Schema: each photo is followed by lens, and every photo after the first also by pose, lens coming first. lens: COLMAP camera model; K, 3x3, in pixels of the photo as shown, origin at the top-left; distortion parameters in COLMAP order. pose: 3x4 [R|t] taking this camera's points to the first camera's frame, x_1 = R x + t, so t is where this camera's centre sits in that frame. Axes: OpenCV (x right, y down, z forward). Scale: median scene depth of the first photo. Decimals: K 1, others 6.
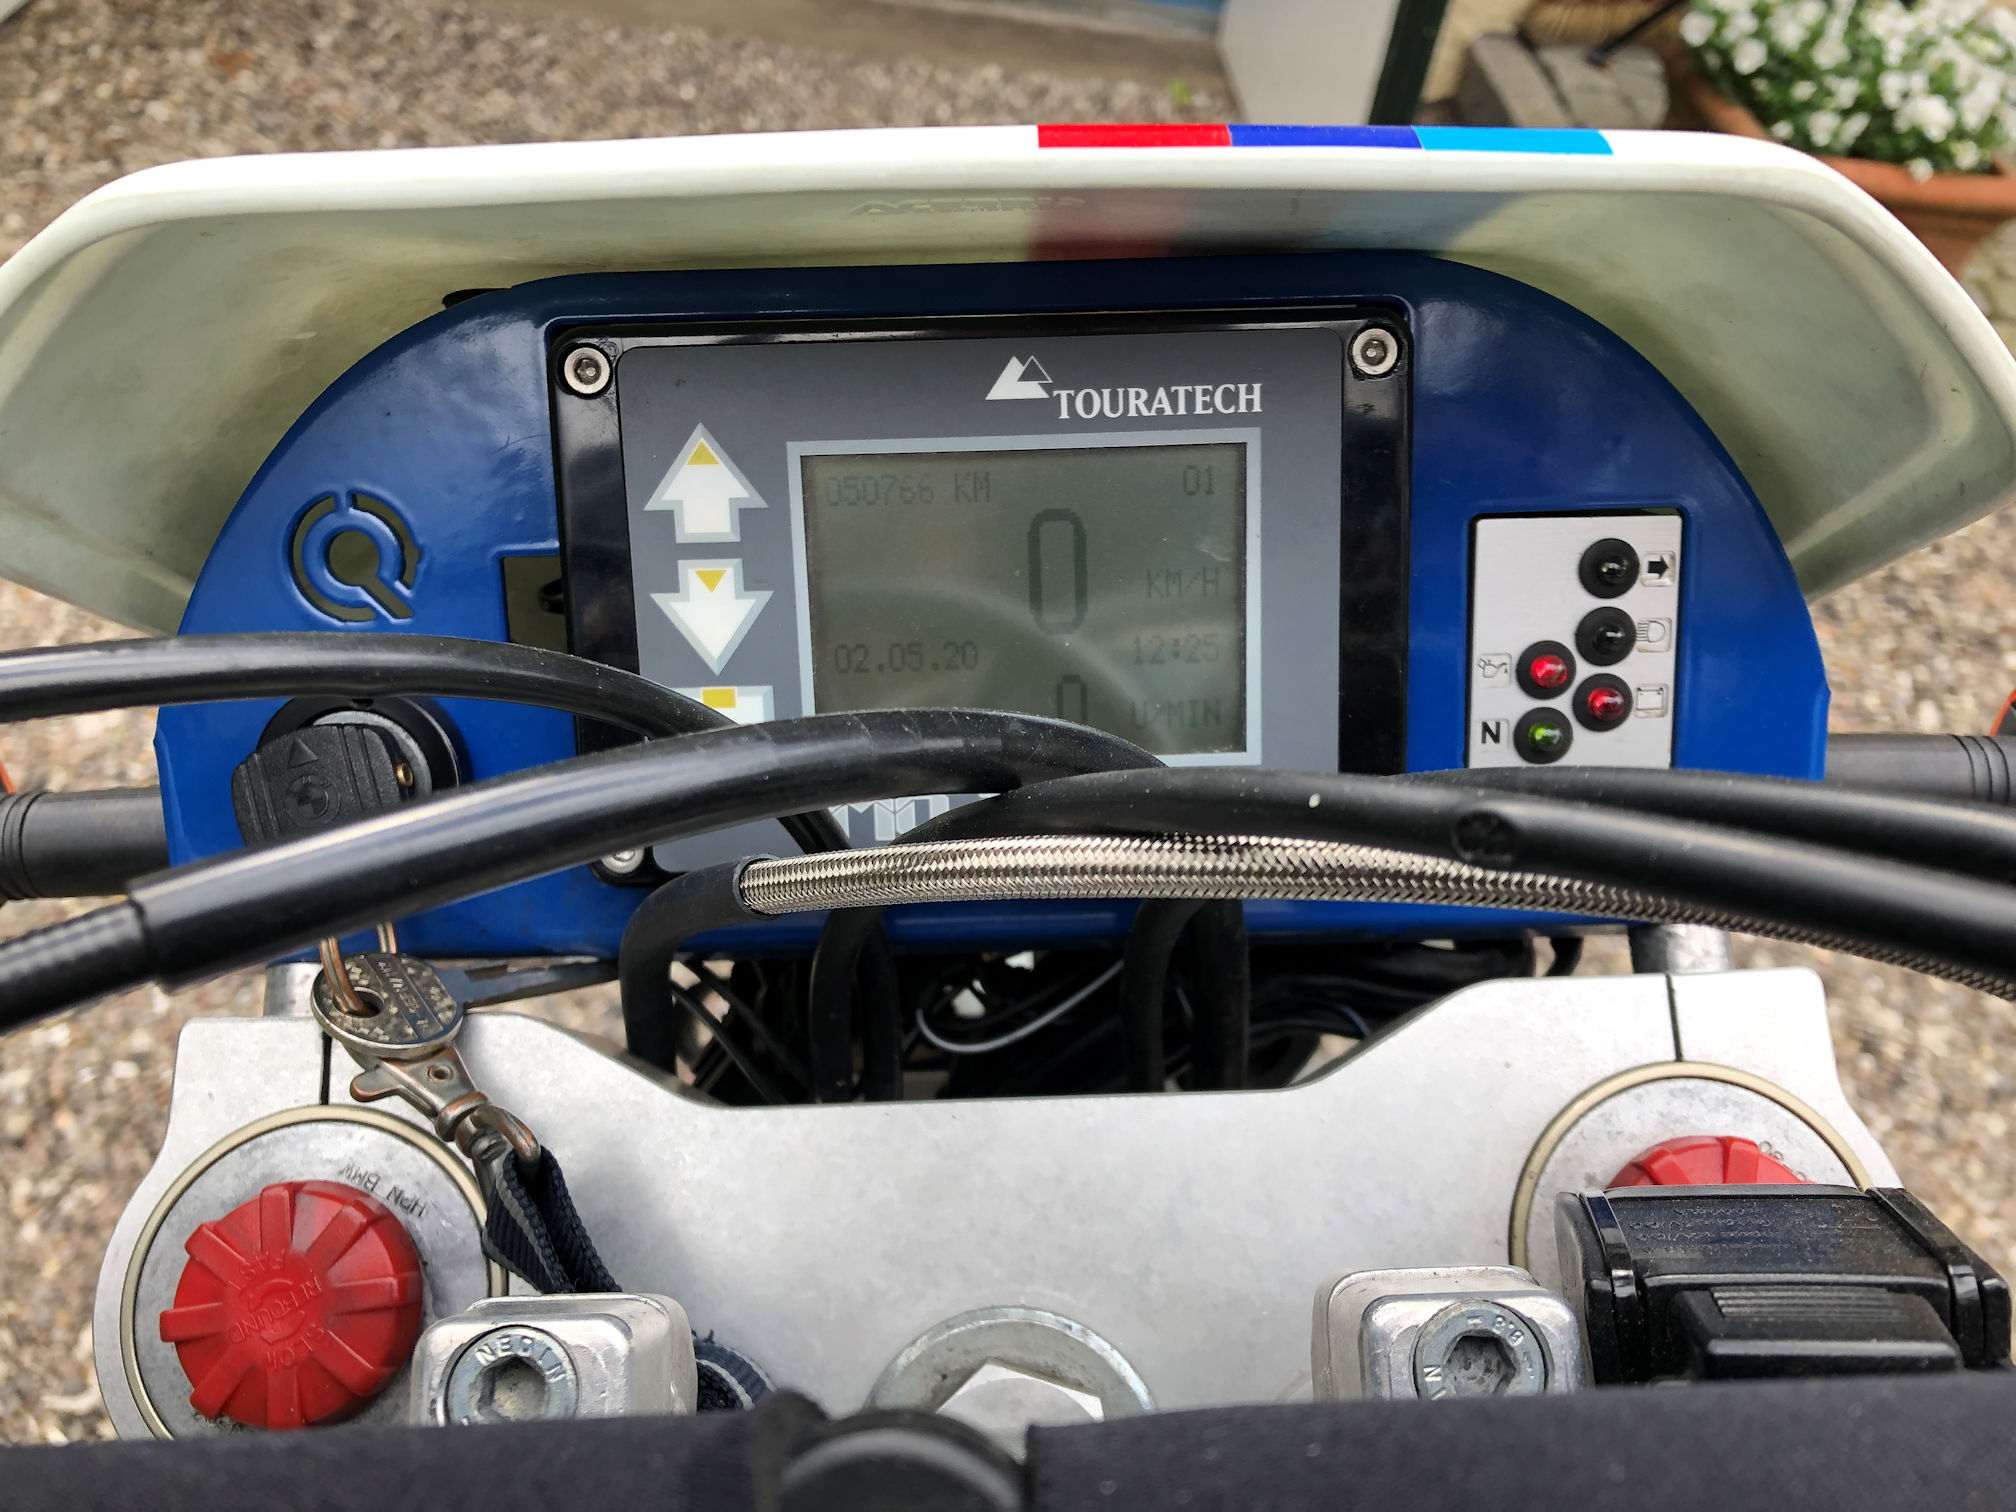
lens RADIAL K [[1674.4, 0, 1010.5], [0, 1674.4, 778.2], [0, 0, 1]] dist [0.016398, -0.018114]
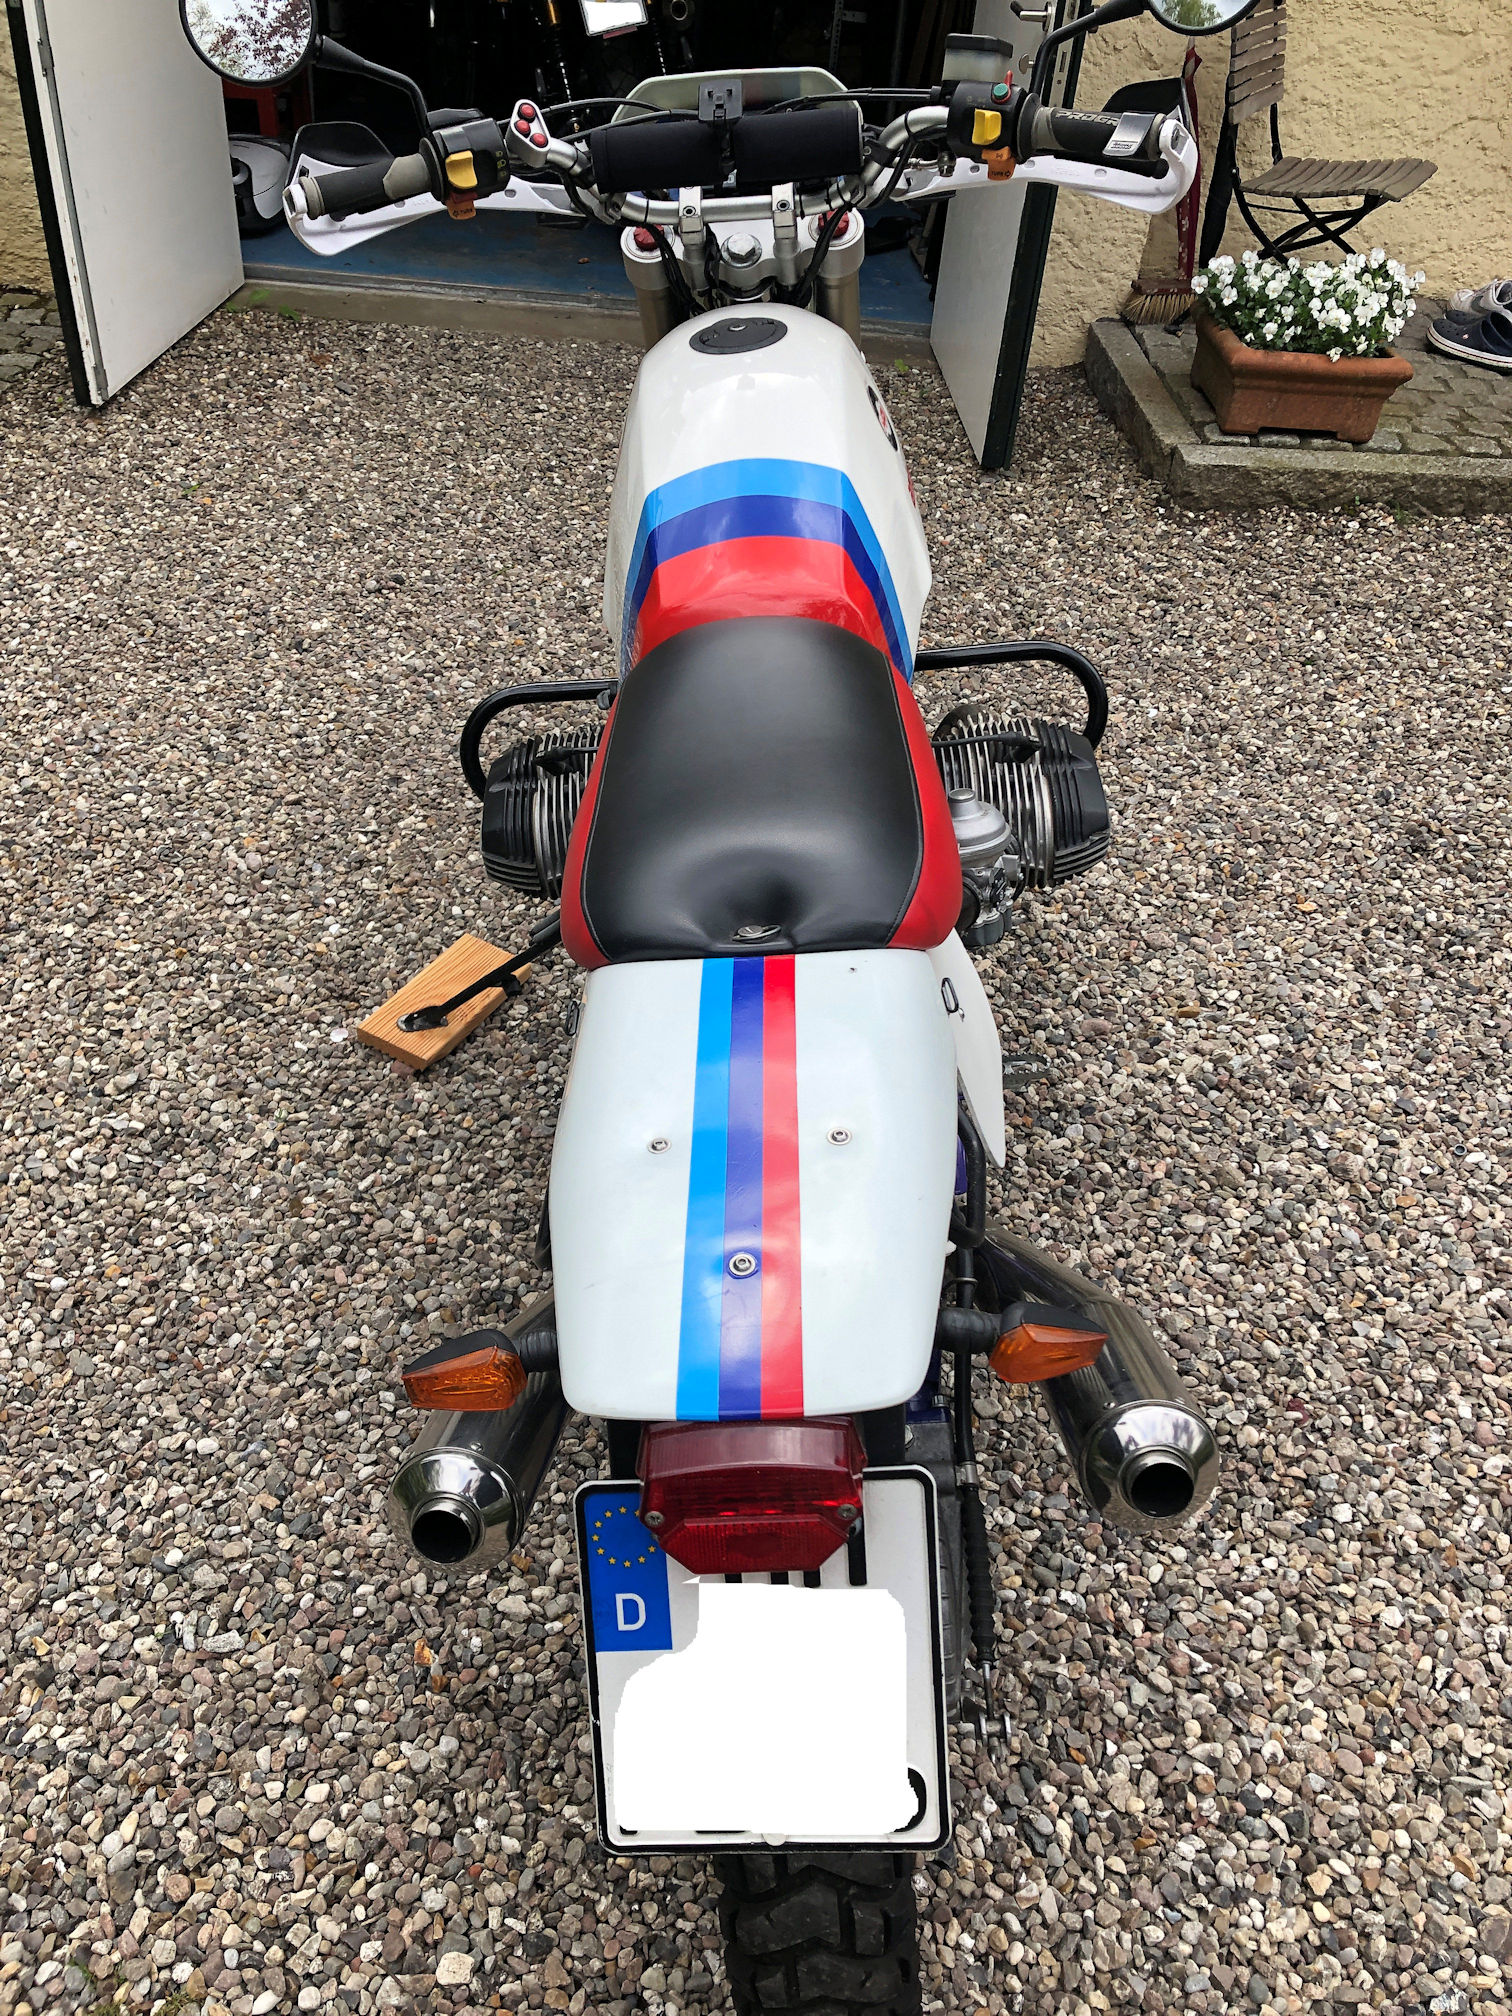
lens RADIAL K [[1674.4, 0, 754.1], [0, 1674.4, 1090.7], [0, 0, 1]] dist [0.016398, -0.018114]
pose [[0.997095, -0.039916, -0.064874, 0.050320], [0.034316, 0.995769, -0.085245, 0.476048], [0.068002, 0.082771, 0.994246, -0.615003]]
